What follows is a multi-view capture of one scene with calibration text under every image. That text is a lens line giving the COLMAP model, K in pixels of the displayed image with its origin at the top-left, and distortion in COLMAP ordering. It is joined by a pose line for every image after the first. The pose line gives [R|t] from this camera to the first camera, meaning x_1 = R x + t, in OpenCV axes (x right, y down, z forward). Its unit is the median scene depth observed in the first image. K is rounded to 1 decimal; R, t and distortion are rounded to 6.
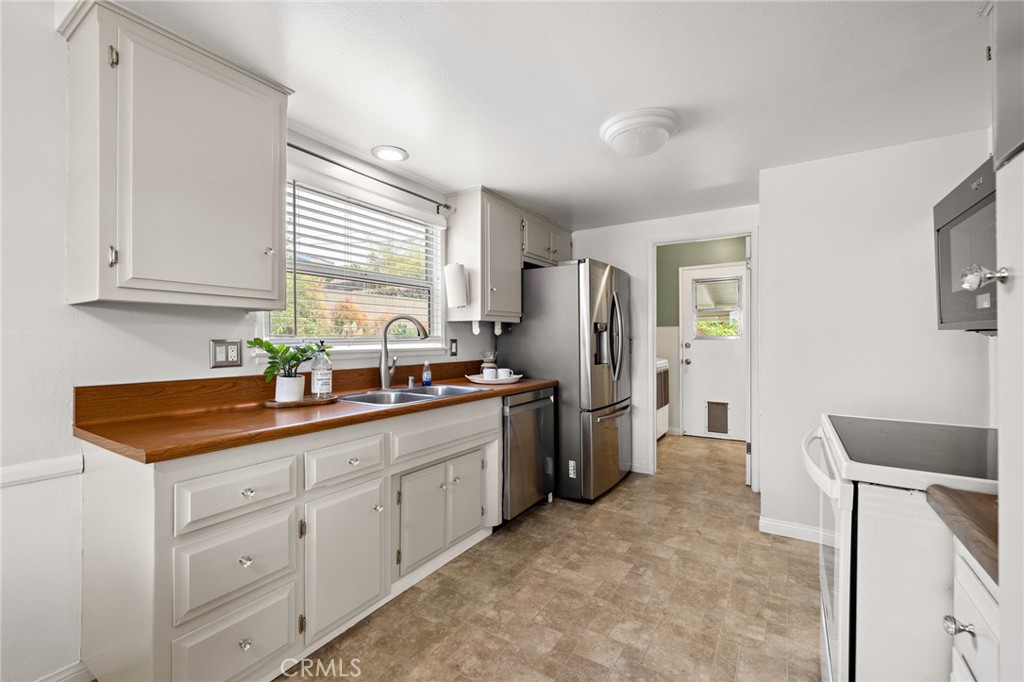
lens RADIAL K [[432.1, 0, 516.1], [0, 432.1, 340.9], [0, 0, 1]] dist [0.000675, 0.000004]
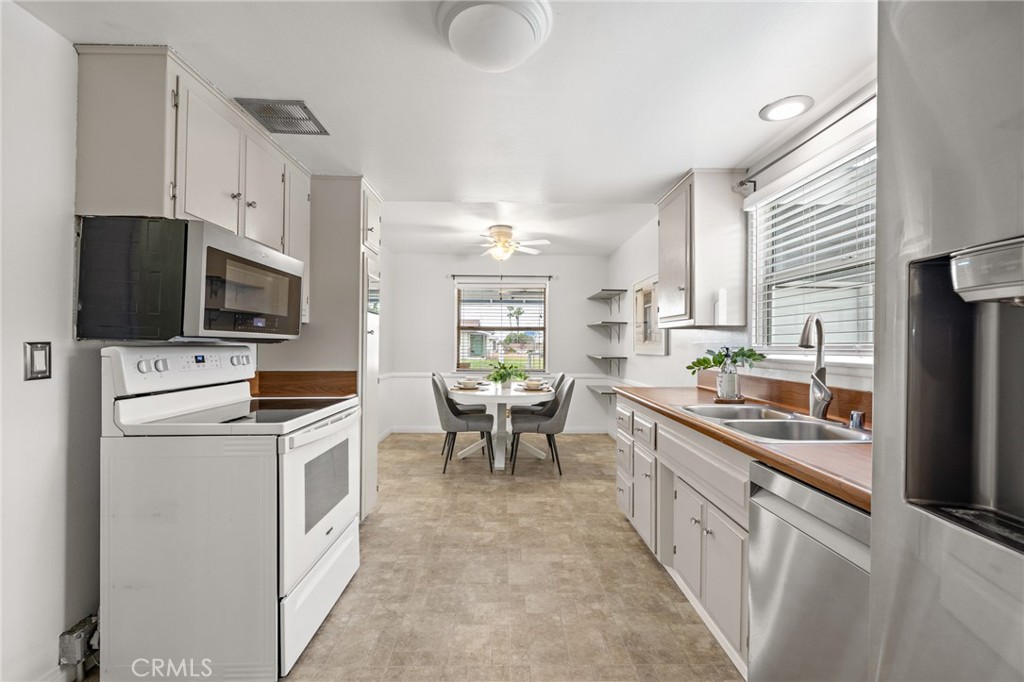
lens RADIAL K [[432.1, 0, 516.1], [0, 432.1, 340.9], [0, 0, 1]] dist [0.000675, 0.000004]
pose [[-0.834748, -0.009615, -0.550548, 0.743053], [-0.009279, 0.999951, -0.003394, -0.012559], [0.550554, 0.002276, -0.834797, 1.898628]]
